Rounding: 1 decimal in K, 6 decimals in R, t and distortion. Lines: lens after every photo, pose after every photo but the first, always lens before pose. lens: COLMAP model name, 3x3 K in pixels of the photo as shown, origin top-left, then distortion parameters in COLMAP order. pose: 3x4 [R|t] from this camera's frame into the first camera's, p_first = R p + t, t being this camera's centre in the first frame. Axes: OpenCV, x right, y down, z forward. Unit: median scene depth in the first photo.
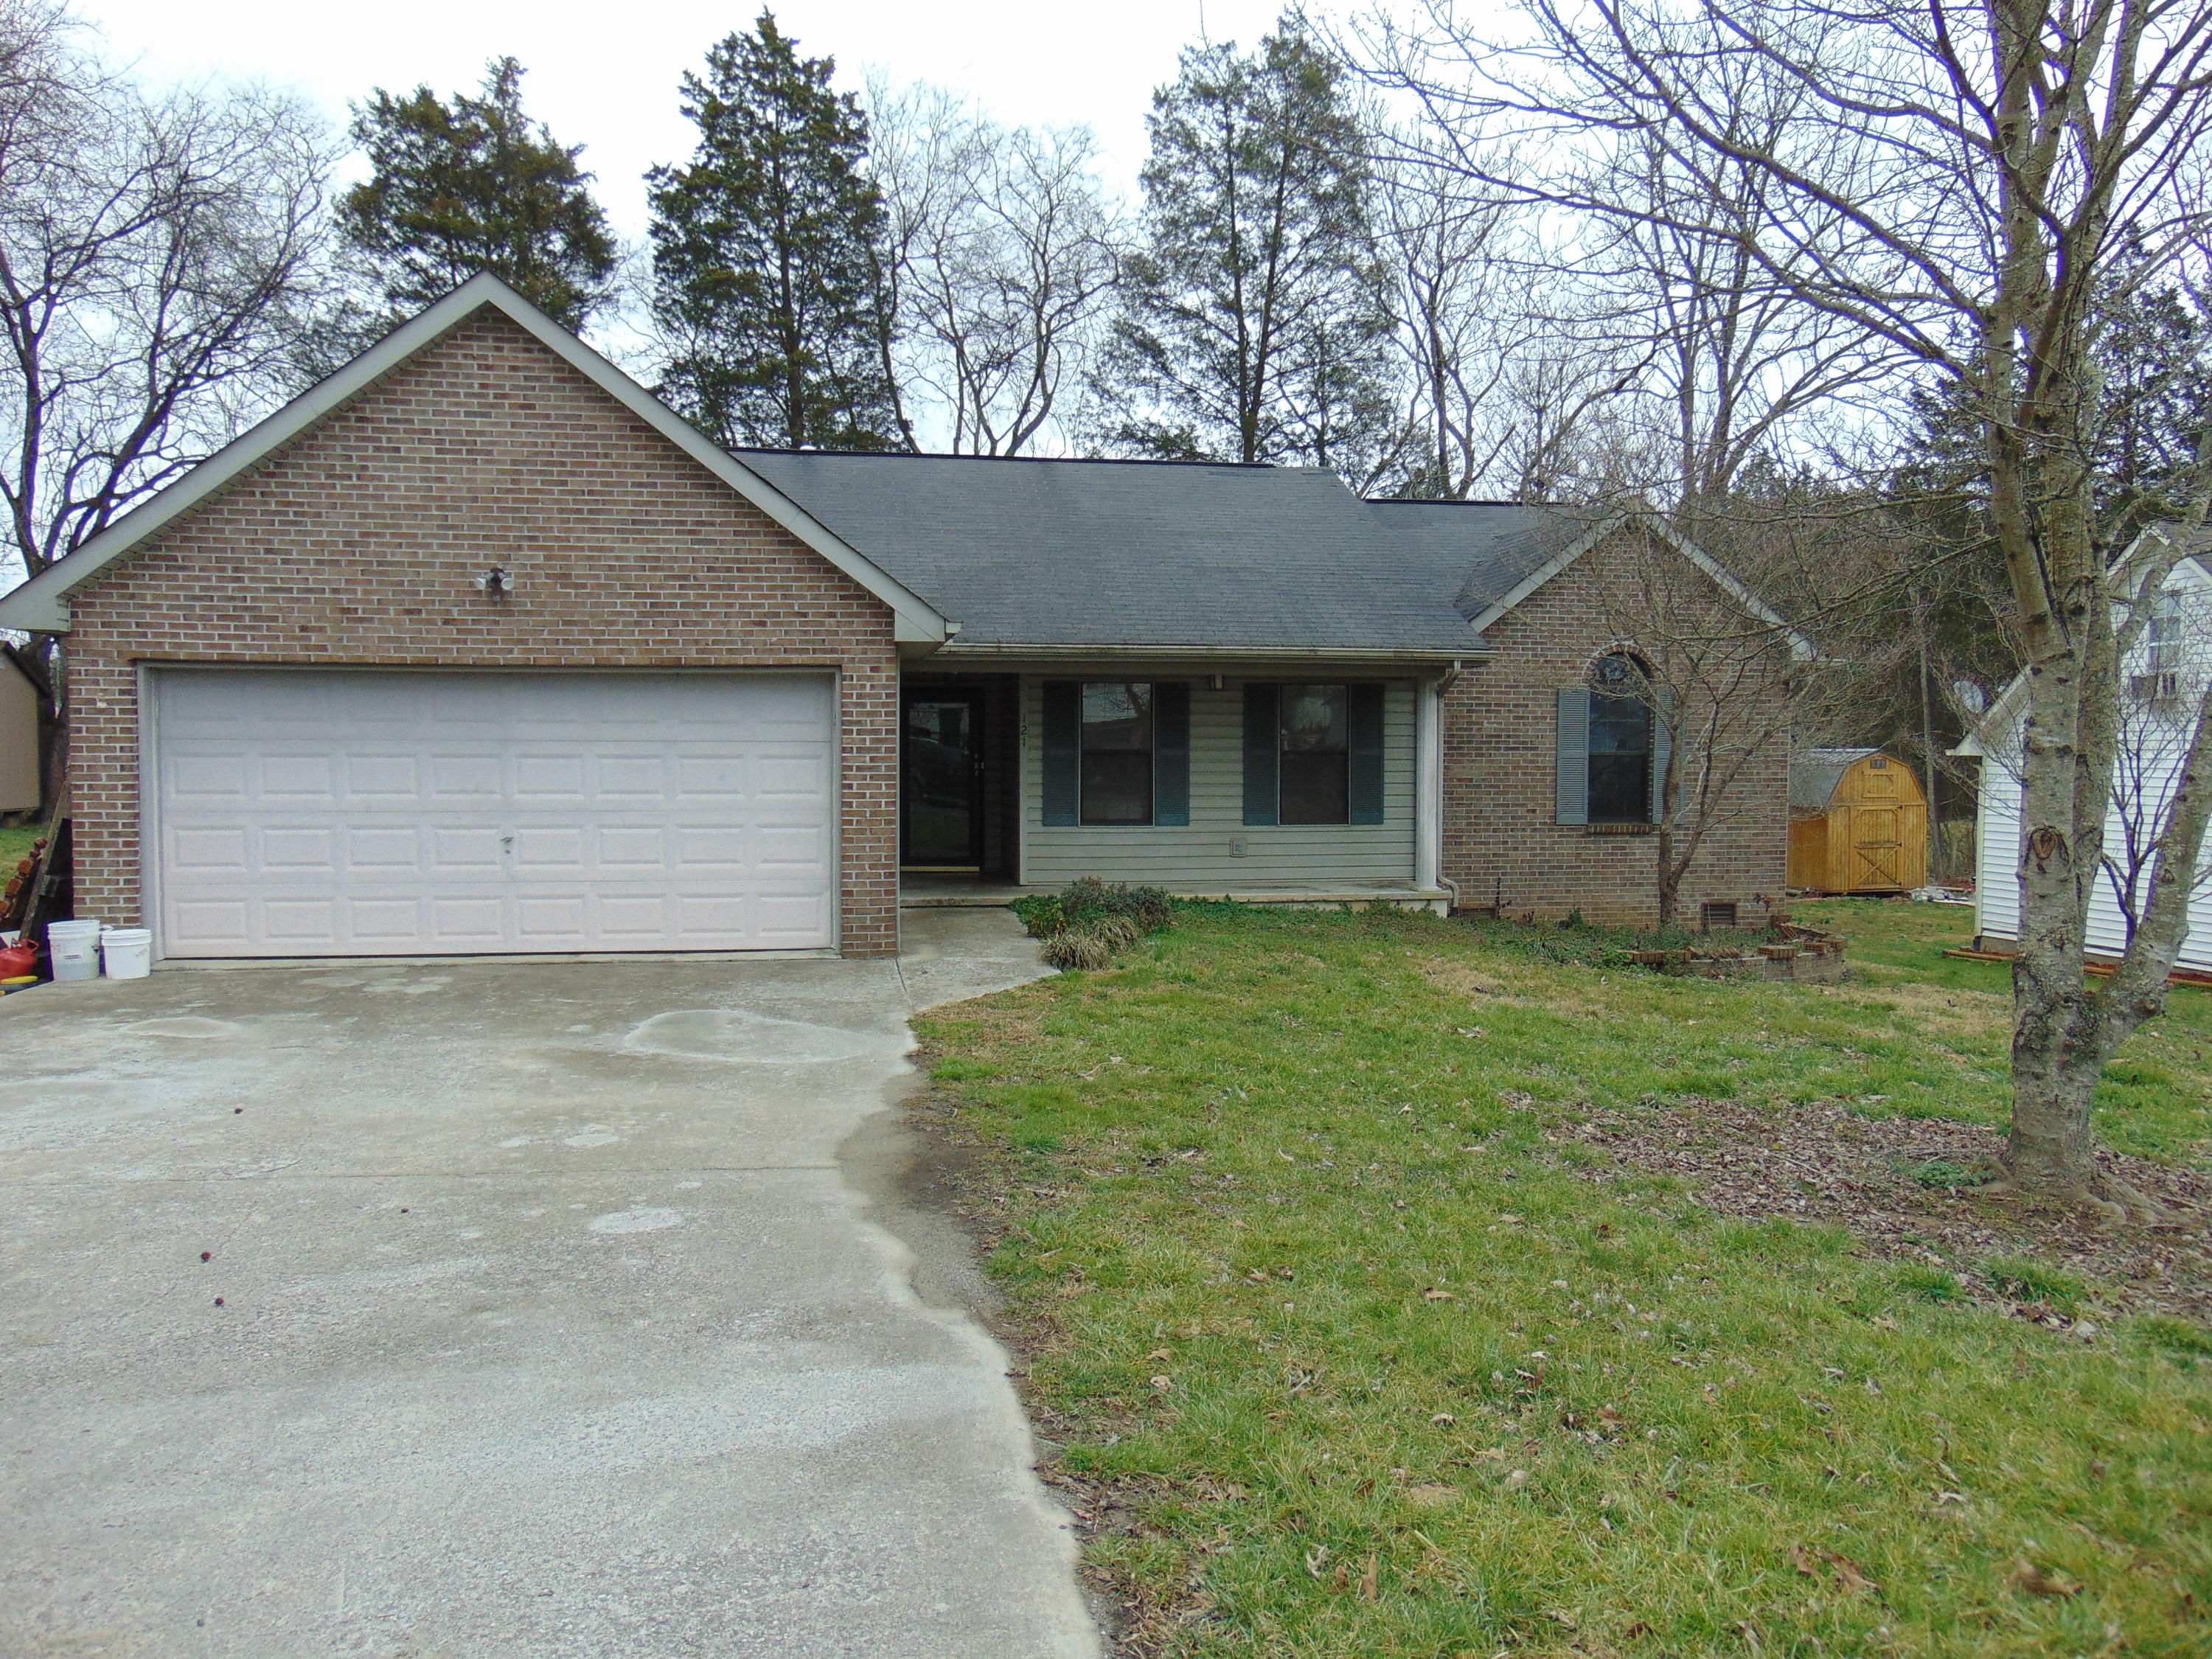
lens RADIAL K [[1663.5, 0, 1099.7], [0, 1663.5, 825.7], [0, 0, 1]] dist [-0.026158, 0.057917]
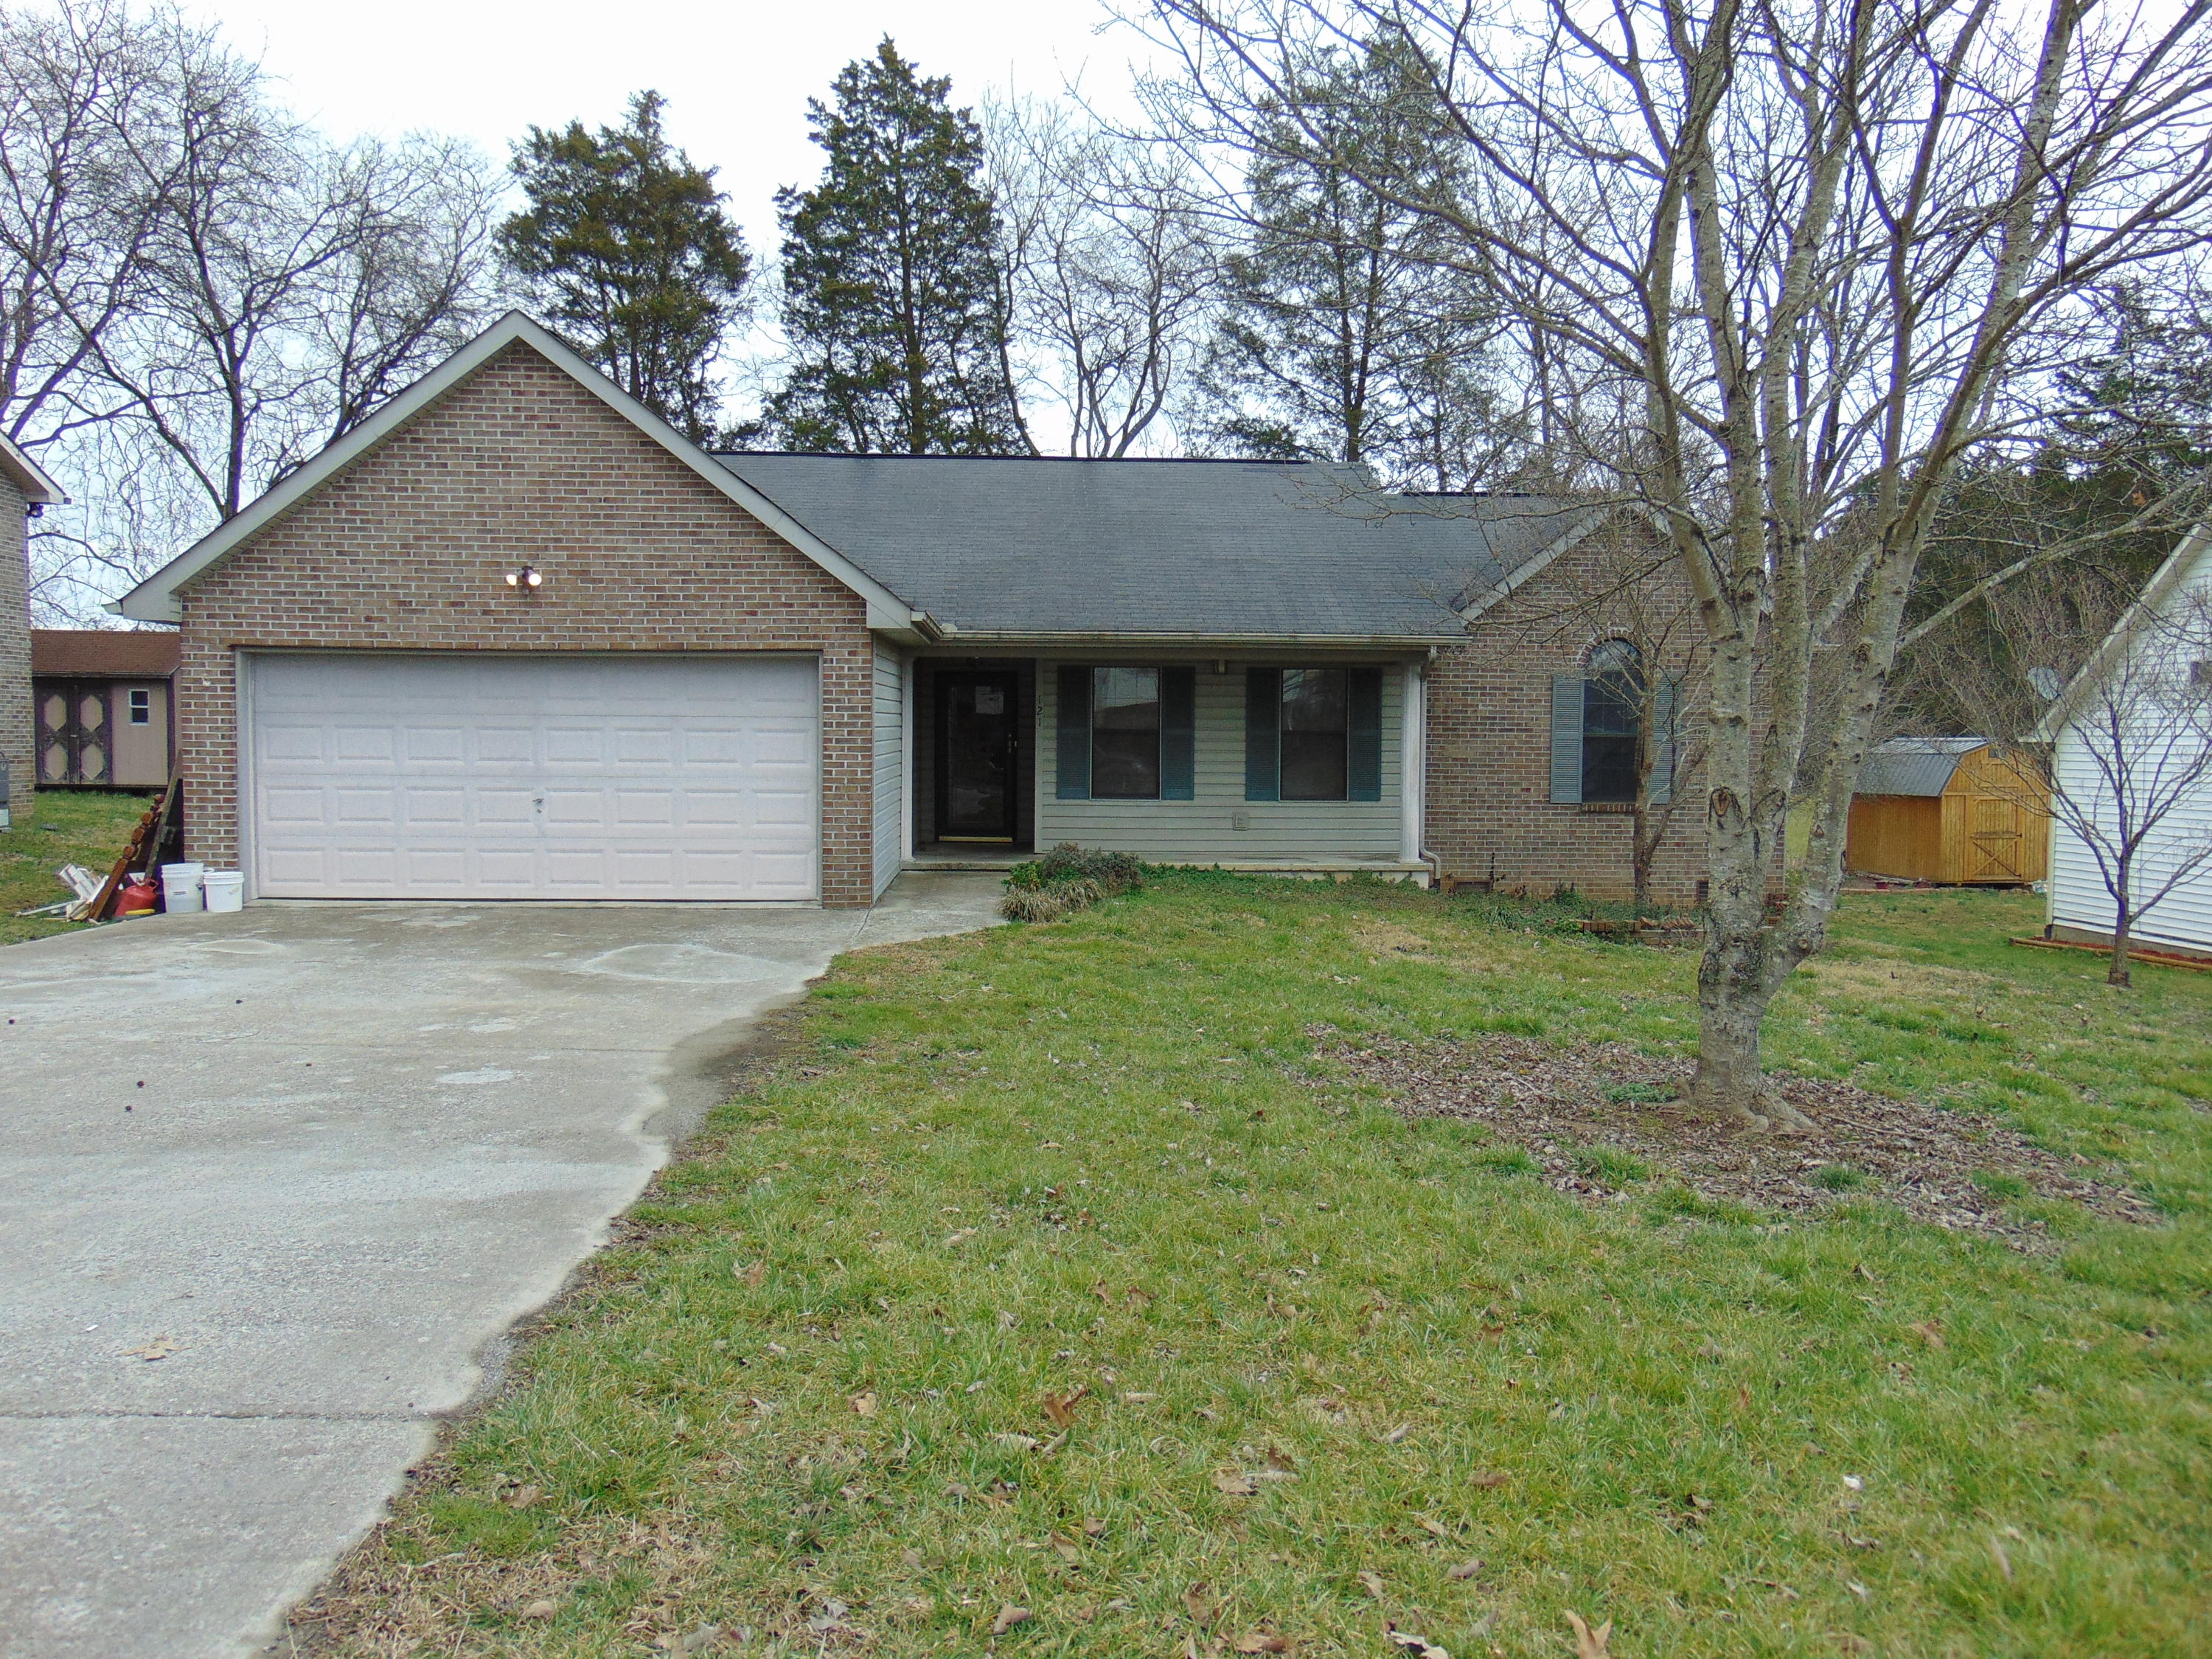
lens RADIAL K [[1663.5, 0, 1099.3], [0, 1663.5, 821.5], [0, 0, 1]] dist [-0.026158, 0.057917]
pose [[0.993359, 0.010848, -0.114544, 0.121444], [-0.010459, 0.999937, 0.003992, 0.010473], [0.114580, -0.002768, 0.993410, -0.077717]]
